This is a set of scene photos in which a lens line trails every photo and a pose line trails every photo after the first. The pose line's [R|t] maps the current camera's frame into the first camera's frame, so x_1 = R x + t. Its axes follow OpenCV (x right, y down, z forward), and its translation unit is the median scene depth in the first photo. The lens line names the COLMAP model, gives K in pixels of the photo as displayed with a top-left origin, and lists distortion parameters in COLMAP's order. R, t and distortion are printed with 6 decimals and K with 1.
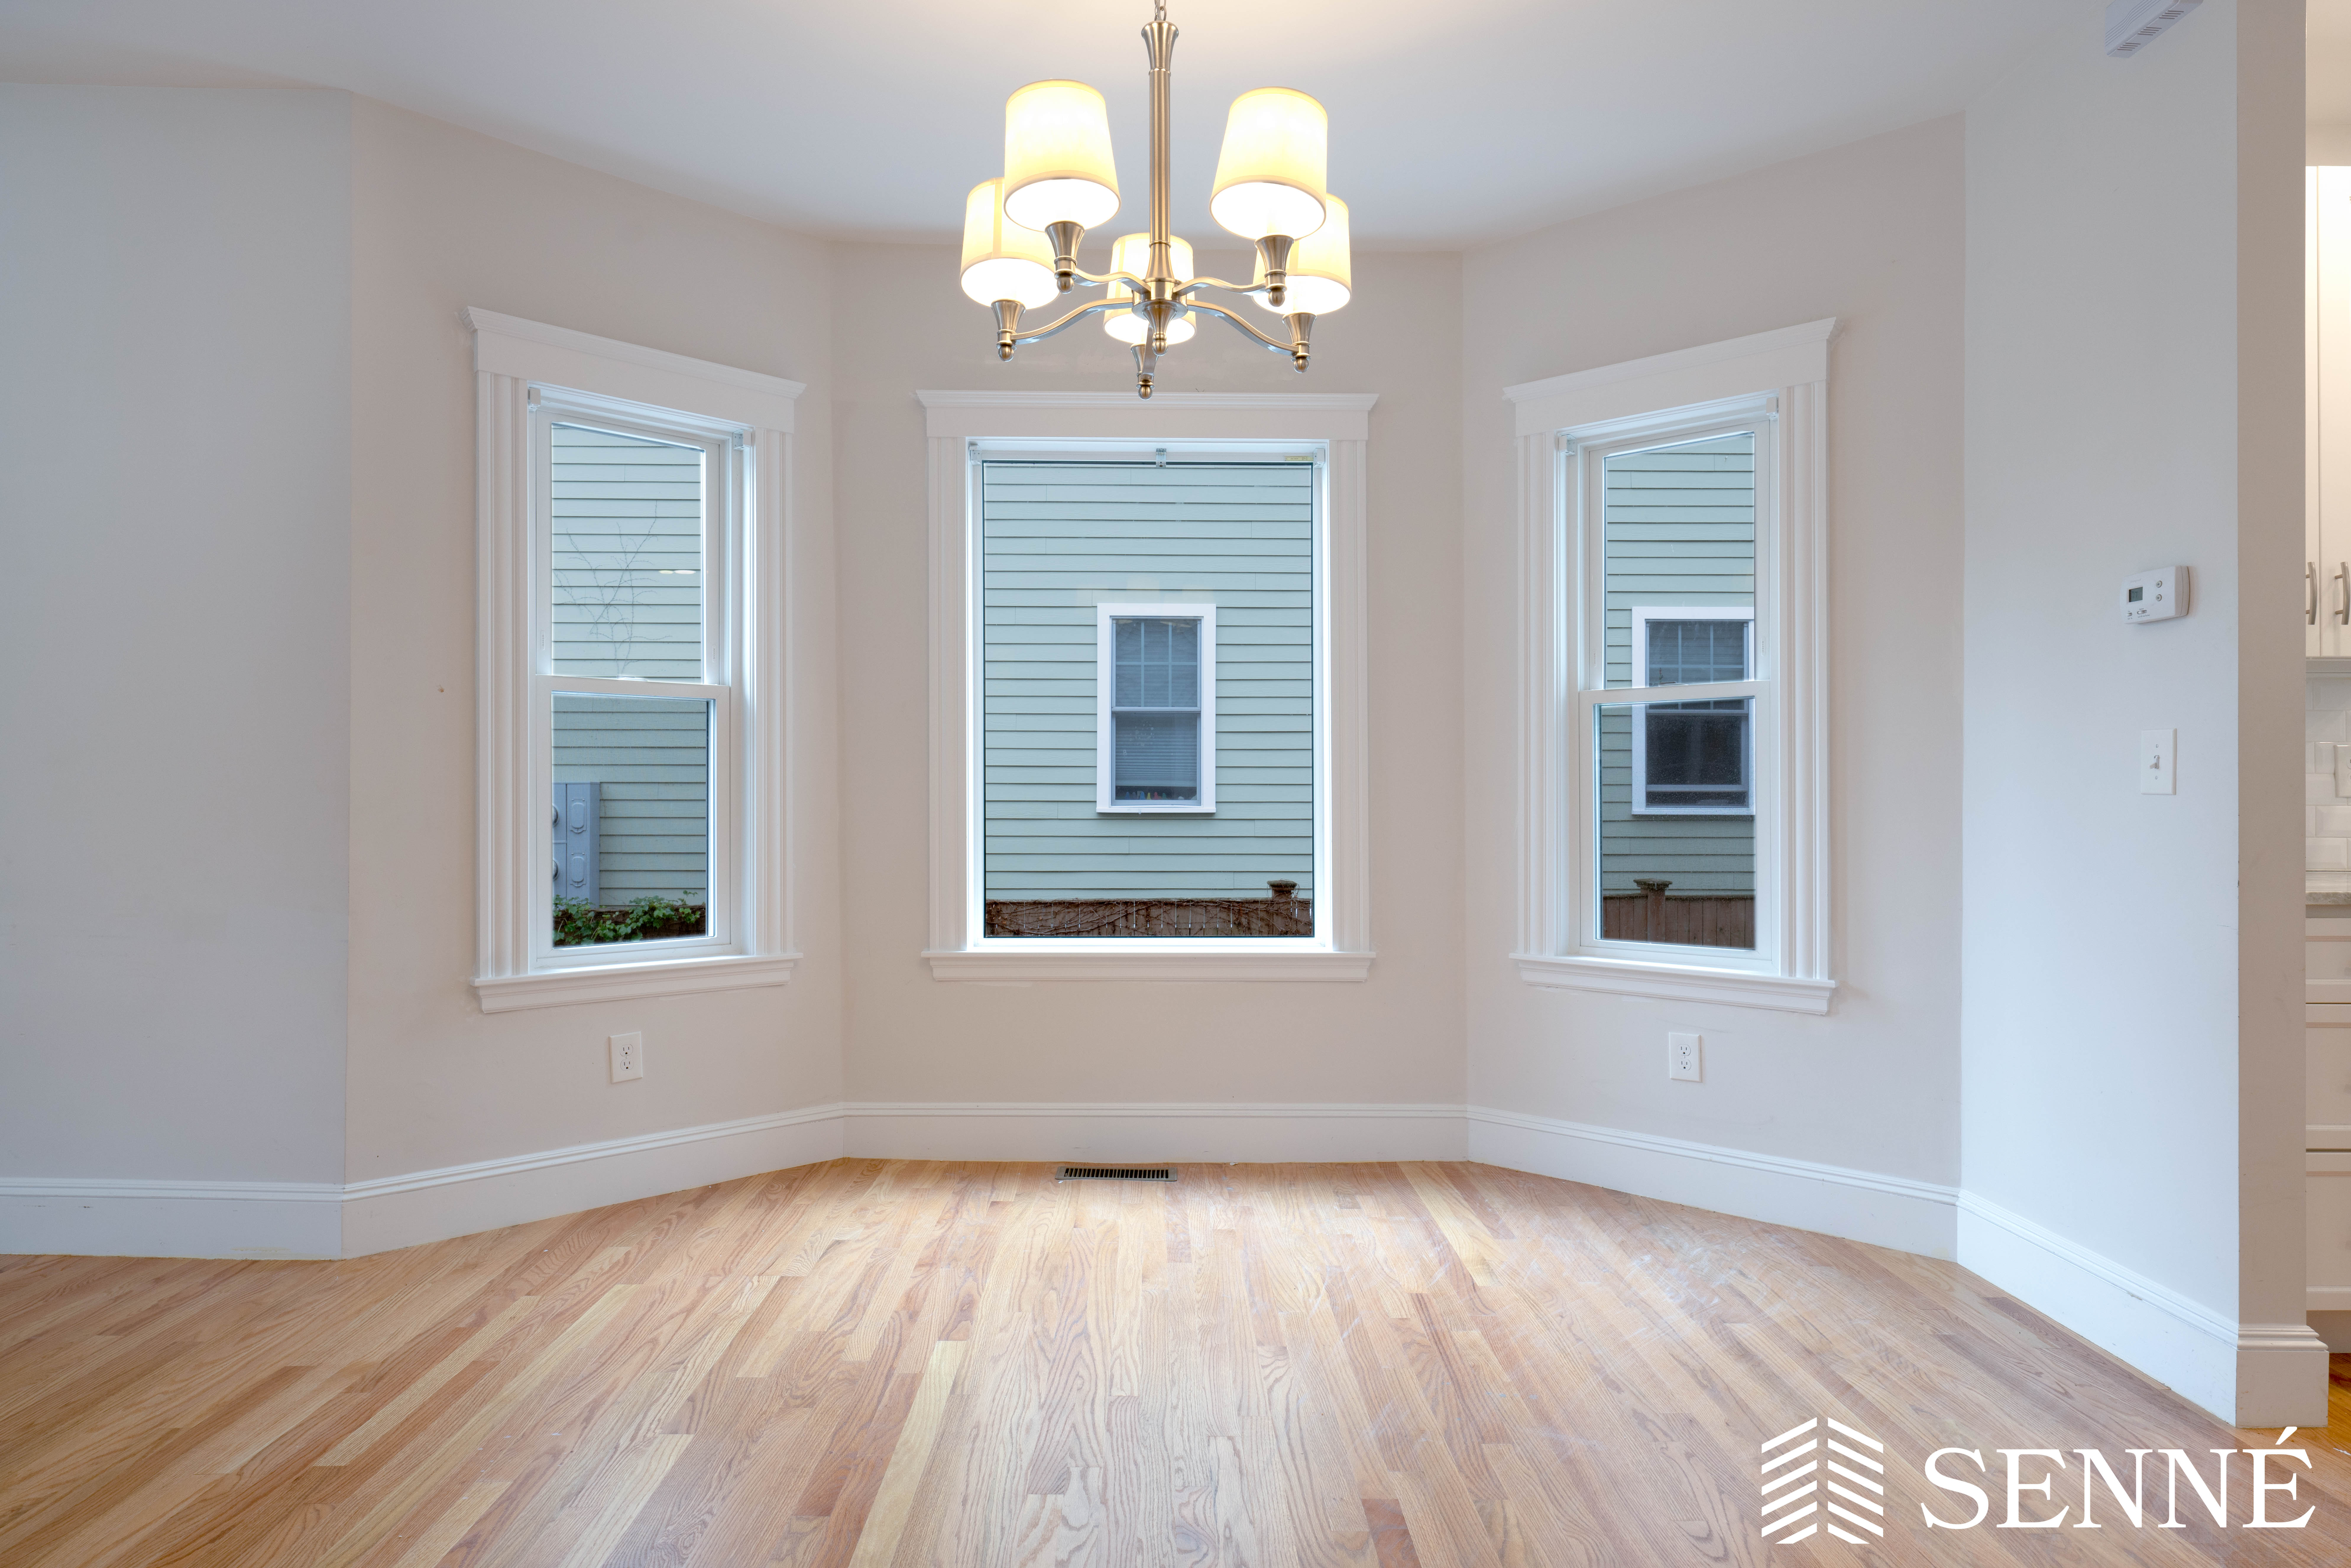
lens RADIAL K [[1278.1, 0, 1167.8], [0, 1278.1, 800.0], [0, 0, 1]] dist [0.005292, 0.000816]
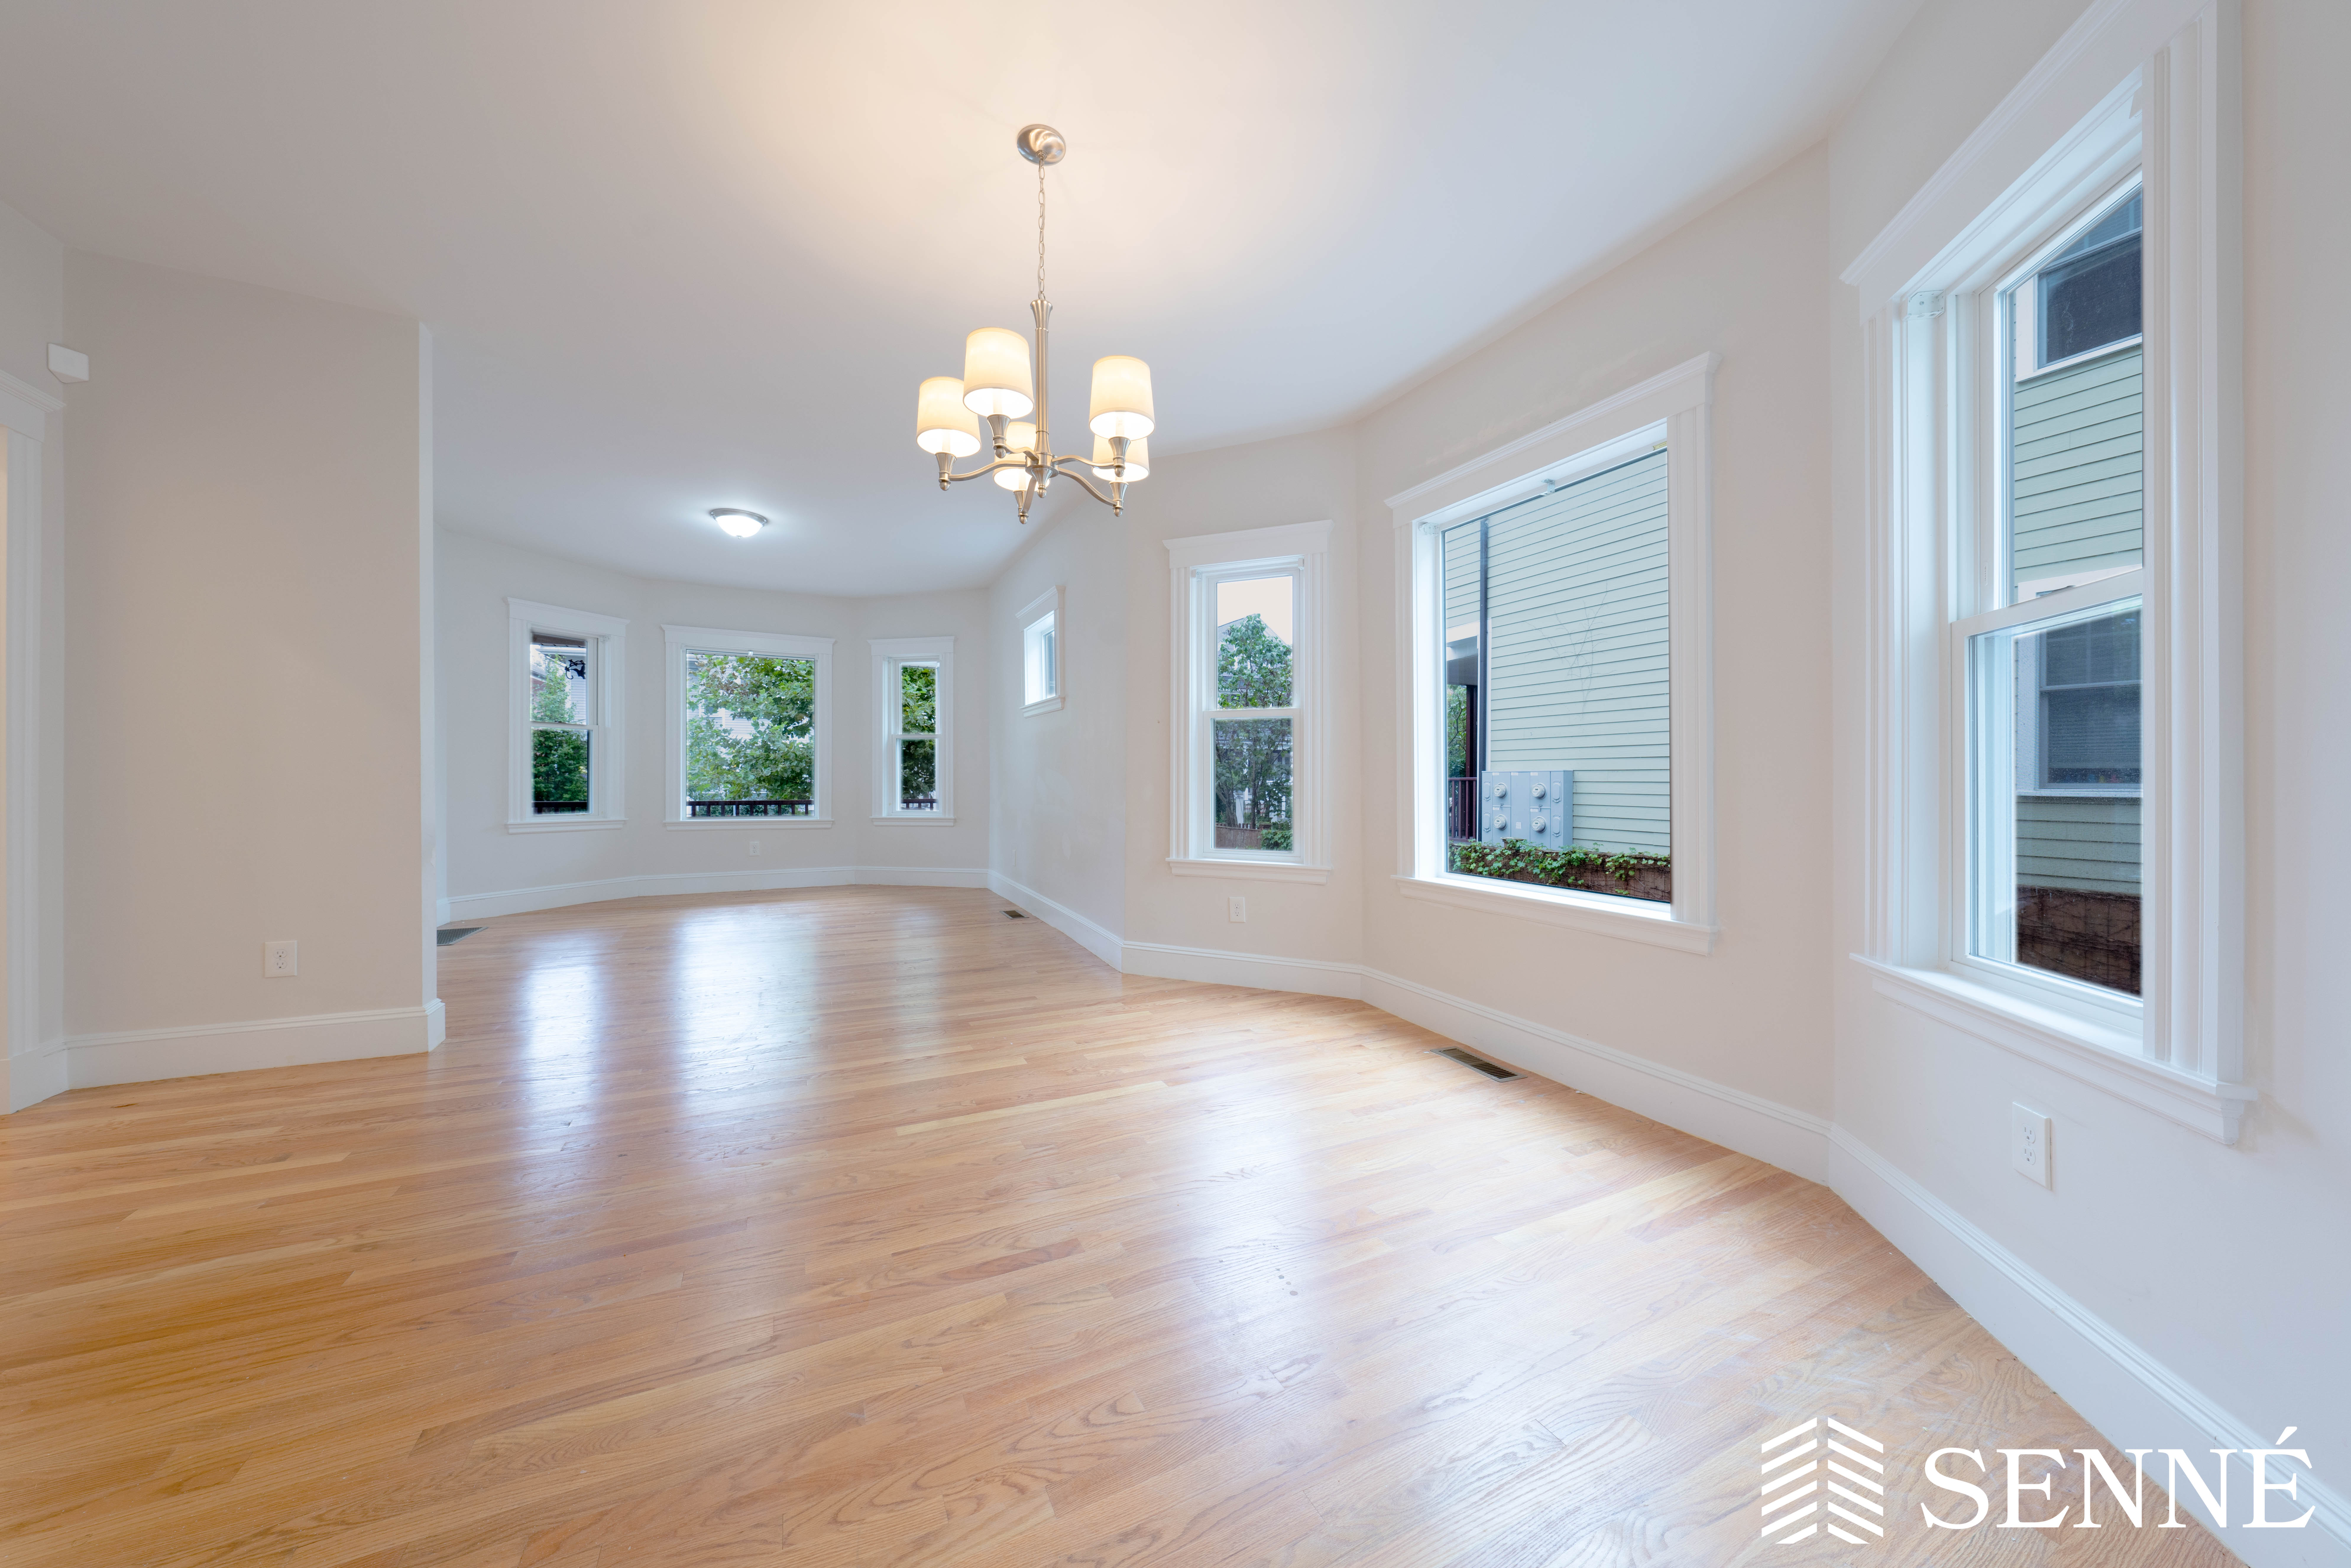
lens RADIAL K [[791.6, 0, 1176.9], [0, 791.6, 790.0], [0, 0, 1]] dist [-0.000290, -0.000042]
pose [[0.427235, 0.011990, -0.904061, 0.571551], [-0.008229, 0.999922, 0.009372, 0.013357], [0.904103, 0.003435, 0.427300, 0.402937]]
